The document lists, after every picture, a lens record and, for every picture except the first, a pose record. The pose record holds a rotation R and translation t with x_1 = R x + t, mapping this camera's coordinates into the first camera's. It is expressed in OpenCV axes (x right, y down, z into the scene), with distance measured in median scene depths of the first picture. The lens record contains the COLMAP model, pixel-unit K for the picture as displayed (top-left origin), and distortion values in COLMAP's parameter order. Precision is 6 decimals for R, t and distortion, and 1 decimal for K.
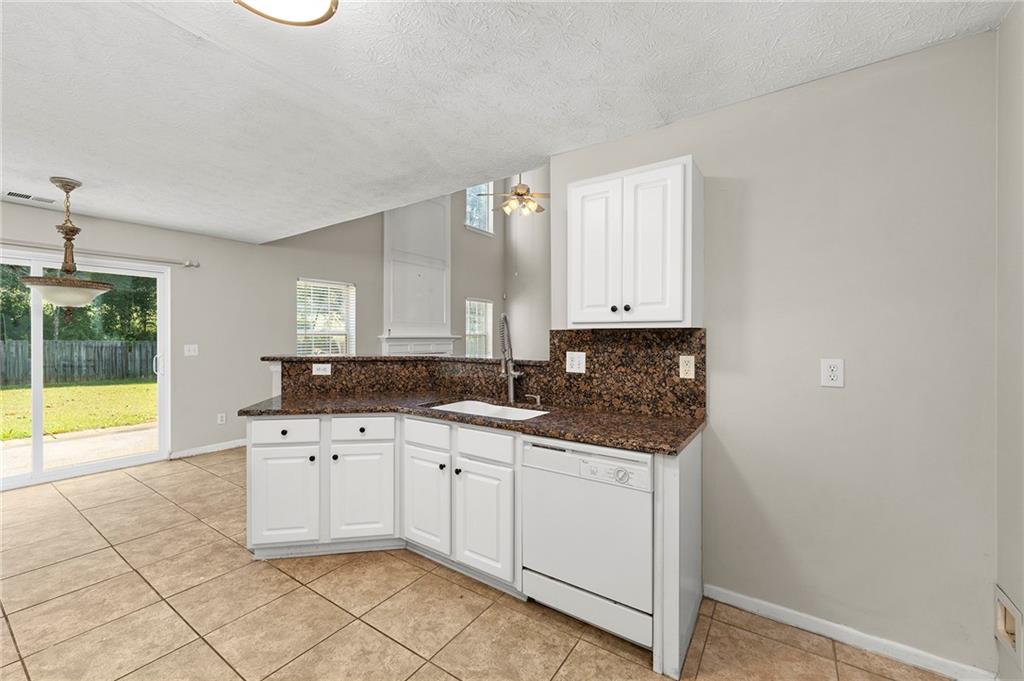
lens RADIAL K [[413.7, 0, 512.2], [0, 413.7, 338.6], [0, 0, 1]] dist [0.007603, -0.001263]
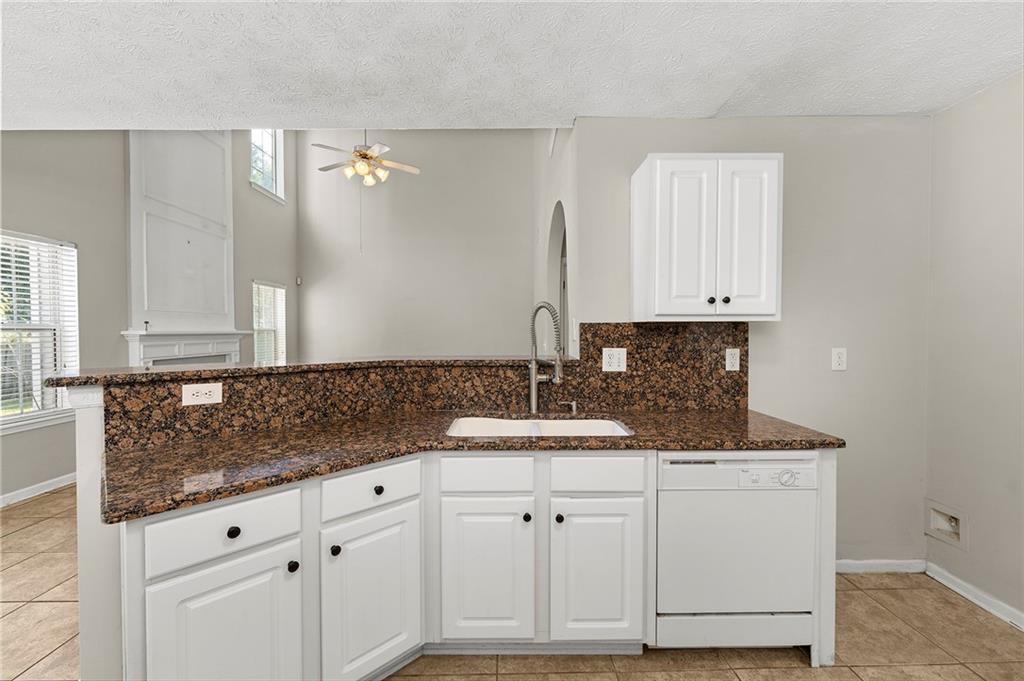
lens RADIAL K [[413.7, 0, 510.4], [0, 413.7, 340.5], [0, 0, 1]] dist [0.007603, -0.001263]
pose [[0.816133, -0.015975, 0.577643, -0.548236], [0.006598, 0.999810, 0.018328, -0.001481], [-0.577826, -0.011147, 0.816084, 0.416212]]
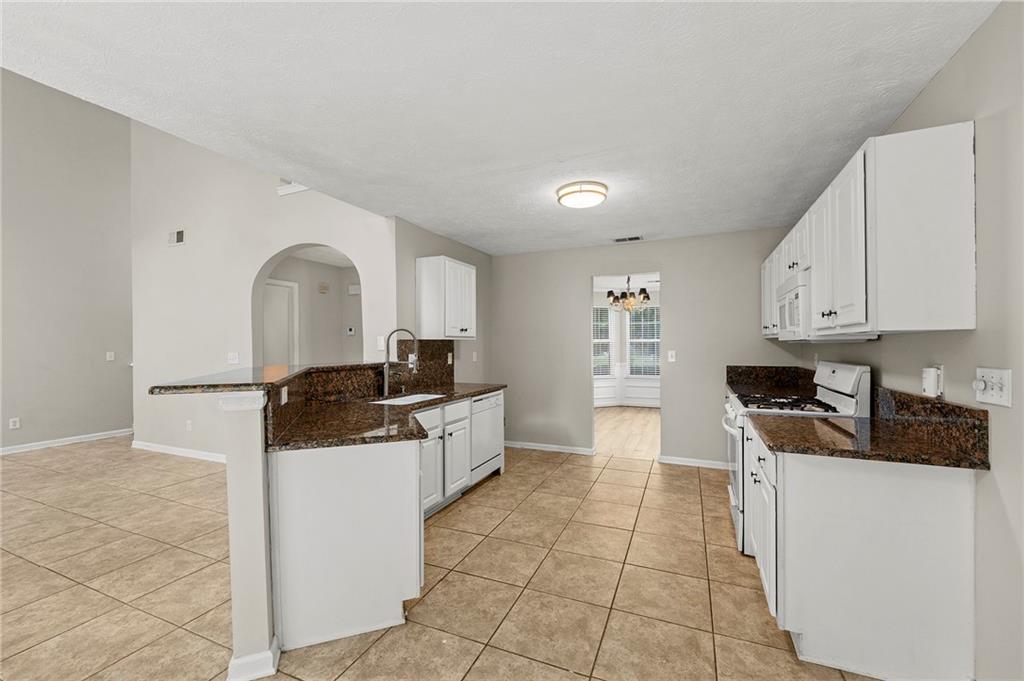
lens RADIAL K [[413.7, 0, 513.1], [0, 413.7, 343.4], [0, 0, 1]] dist [0.007603, -0.001263]
pose [[-0.190567, -0.001316, 0.981673, -1.460059], [0.012453, 0.999915, 0.003757, -0.008501], [-0.981595, 0.012940, -0.190534, 0.945296]]
